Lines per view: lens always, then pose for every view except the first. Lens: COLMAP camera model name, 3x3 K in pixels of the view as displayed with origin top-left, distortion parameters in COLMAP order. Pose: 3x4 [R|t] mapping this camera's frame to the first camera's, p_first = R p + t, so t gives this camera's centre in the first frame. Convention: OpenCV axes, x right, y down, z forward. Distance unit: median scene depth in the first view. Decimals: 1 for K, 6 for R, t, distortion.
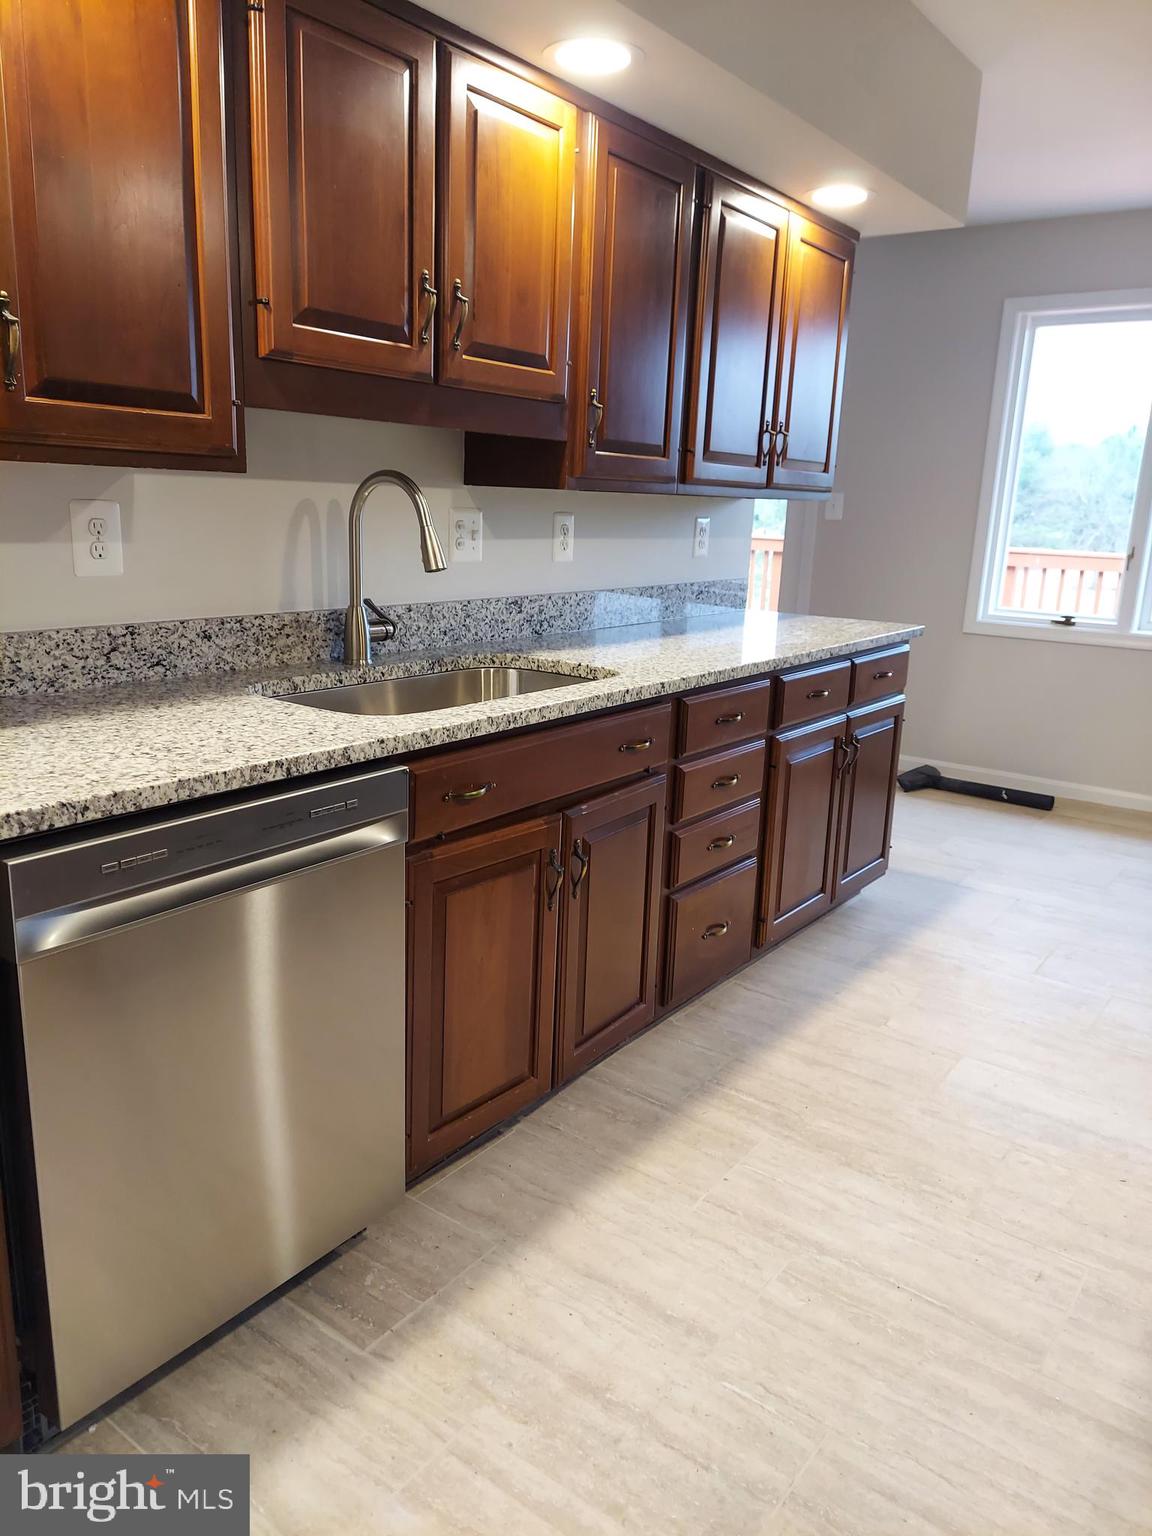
lens RADIAL K [[1102.1, 0, 576.0], [0, 1102.1, 768.0], [0, 0, 1]] dist [0.100485, -0.111219]
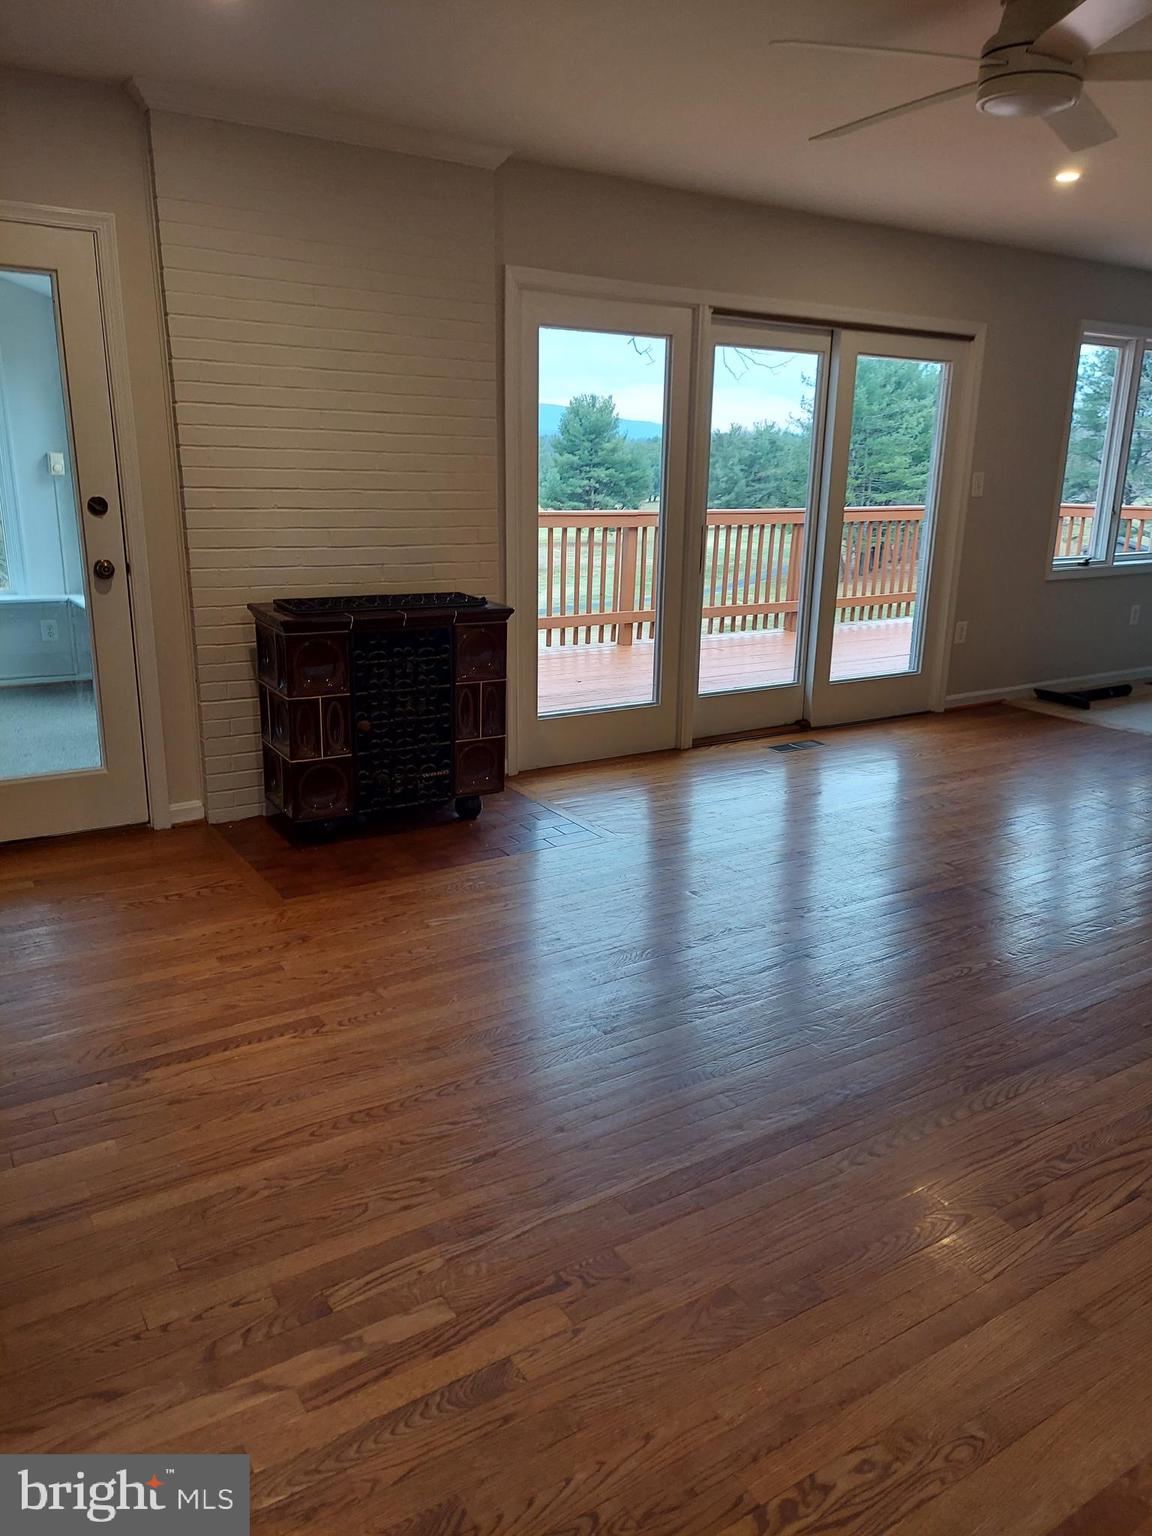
lens RADIAL K [[1098.4, 0, 576.0], [0, 1098.4, 768.0], [0, 0, 1]] dist [0.108220, -0.119716]
pose [[0.352906, -0.279705, 0.892873, -2.425725], [0.222153, 0.952033, 0.210432, -0.714467], [-0.908903, 0.124092, 0.398115, 2.357951]]
